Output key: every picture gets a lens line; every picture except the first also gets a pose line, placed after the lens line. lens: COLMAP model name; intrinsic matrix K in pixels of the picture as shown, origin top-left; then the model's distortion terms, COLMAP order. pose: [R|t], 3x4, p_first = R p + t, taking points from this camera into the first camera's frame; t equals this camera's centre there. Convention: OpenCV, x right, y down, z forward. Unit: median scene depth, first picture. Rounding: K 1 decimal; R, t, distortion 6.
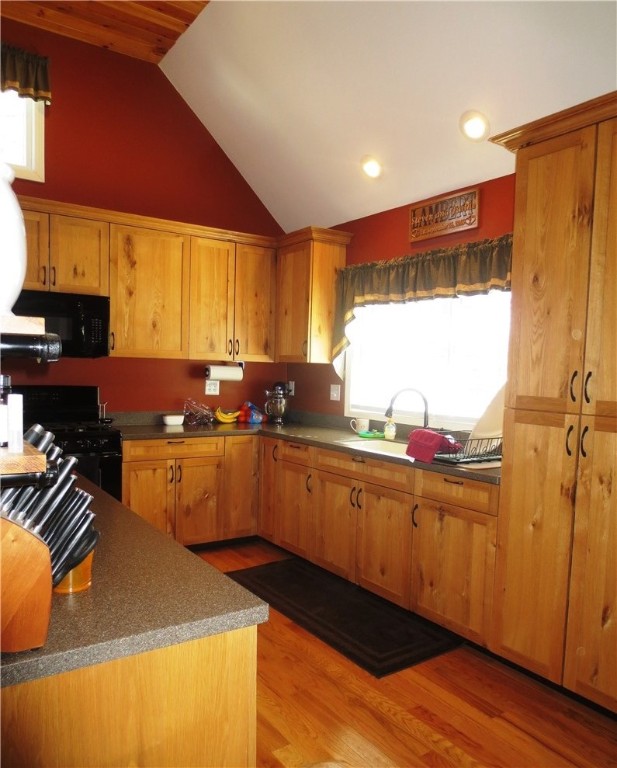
lens RADIAL K [[585.3, 0, 307.8], [0, 585.3, 411.5], [0, 0, 1]] dist [-0.029963, 0.005385]
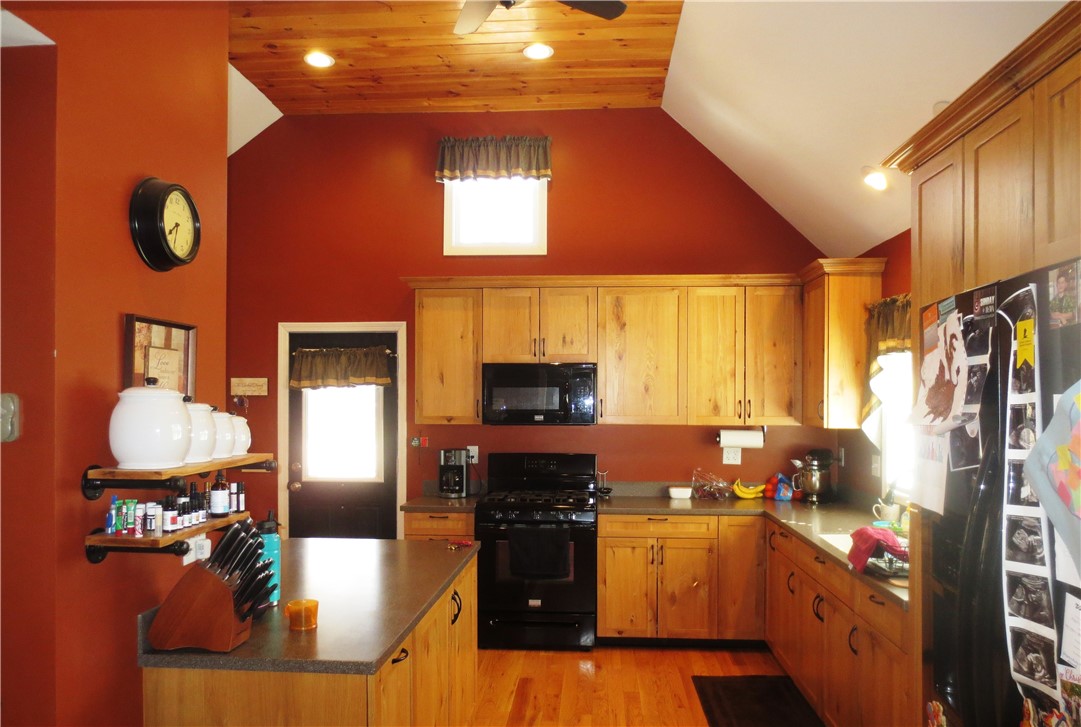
lens RADIAL K [[759.8, 0, 541.4], [0, 759.8, 402.4], [0, 0, 1]] dist [-0.054324, -0.000072]
pose [[0.782230, -0.023599, -0.622542, 0.352305], [-0.025255, 0.997260, -0.069537, -0.040006], [0.622477, 0.070117, 0.779491, -0.031168]]
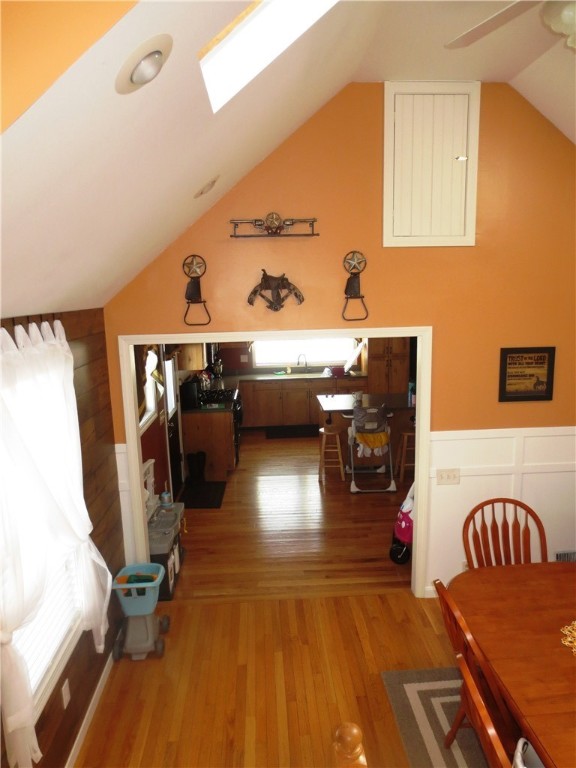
lens RADIAL K [[539.2, 0, 288.0], [0, 539.2, 384.0], [0, 0, 1]] dist [-0.036706, 0.009653]
pose [[0.516447, -0.181834, 0.836791, -1.797880], [0.099944, 0.983316, 0.151990, -0.260420], [-0.850467, 0.005137, 0.526004, -0.250113]]
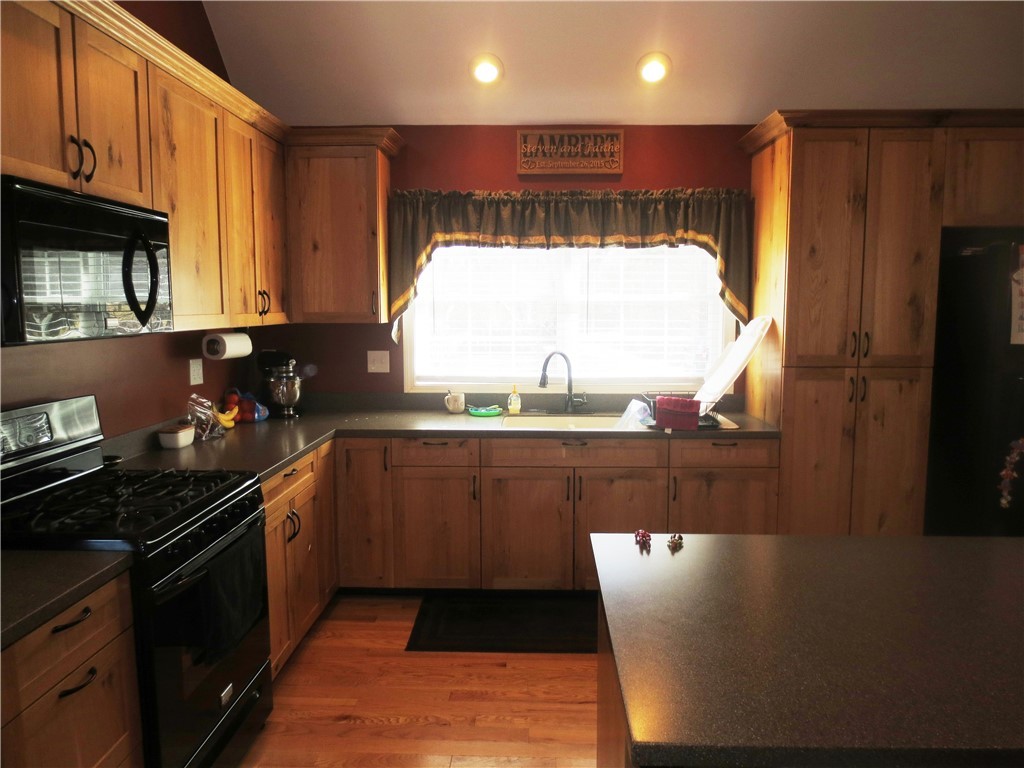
lens RADIAL K [[718.9, 0, 512.0], [0, 718.9, 384.0], [0, 0, 1]] dist [-0.036706, 0.009653]
pose [[0.591865, -0.115113, 0.797775, -0.632776], [0.073793, 0.993332, 0.088584, -0.080112], [-0.802652, 0.006441, 0.596413, 0.380753]]
